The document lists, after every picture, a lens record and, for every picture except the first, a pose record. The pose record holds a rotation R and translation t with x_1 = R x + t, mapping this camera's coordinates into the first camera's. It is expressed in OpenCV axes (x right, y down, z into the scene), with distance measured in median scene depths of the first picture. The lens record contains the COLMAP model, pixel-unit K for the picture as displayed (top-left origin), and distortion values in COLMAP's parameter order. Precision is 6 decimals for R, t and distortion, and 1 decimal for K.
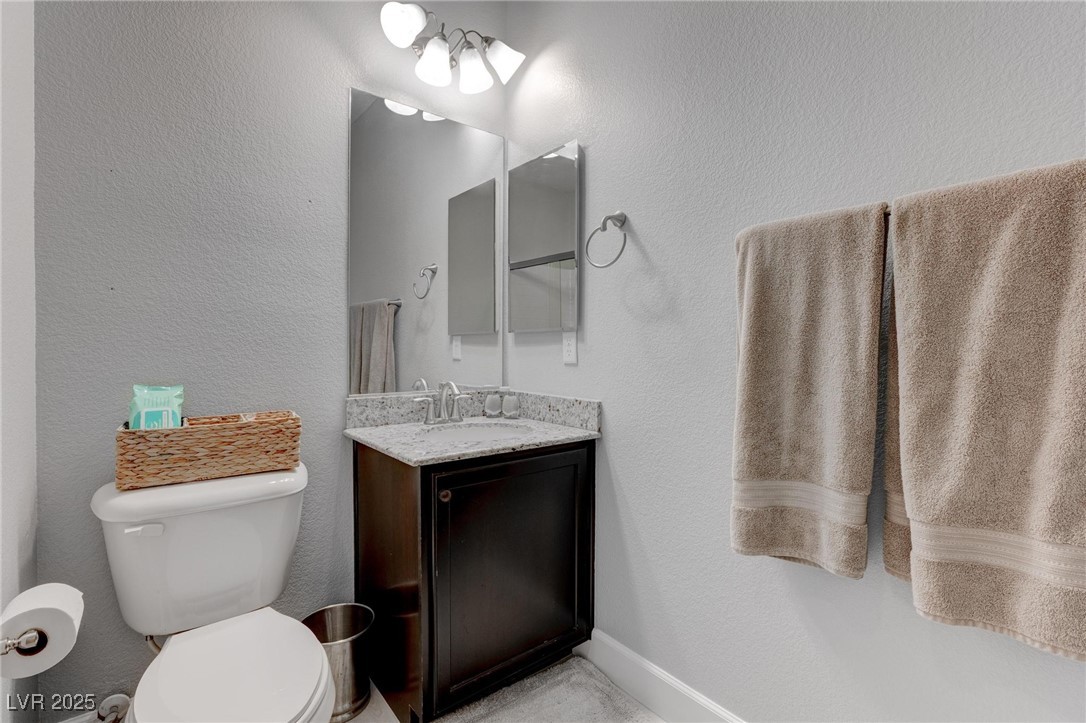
lens RADIAL K [[492.4, 0, 543.7], [0, 492.4, 350.3], [0, 0, 1]] dist [-0.025550, 0.008207]
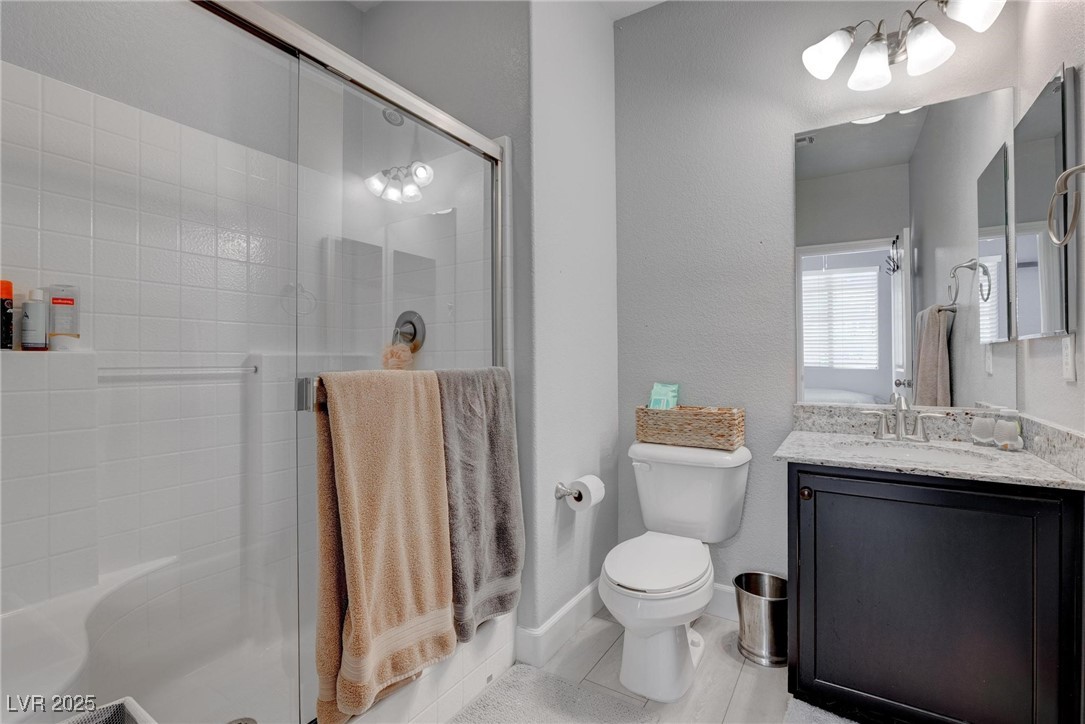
lens RADIAL K [[492.0, 0, 544.1], [0, 492.0, 361.0], [0, 0, 1]] dist [-0.025550, 0.008207]
pose [[0.327285, -0.000728, -0.944926, 0.494344], [-0.002253, 0.999996, -0.001551, 0.000347], [0.944923, 0.002637, 0.327282, 0.066280]]
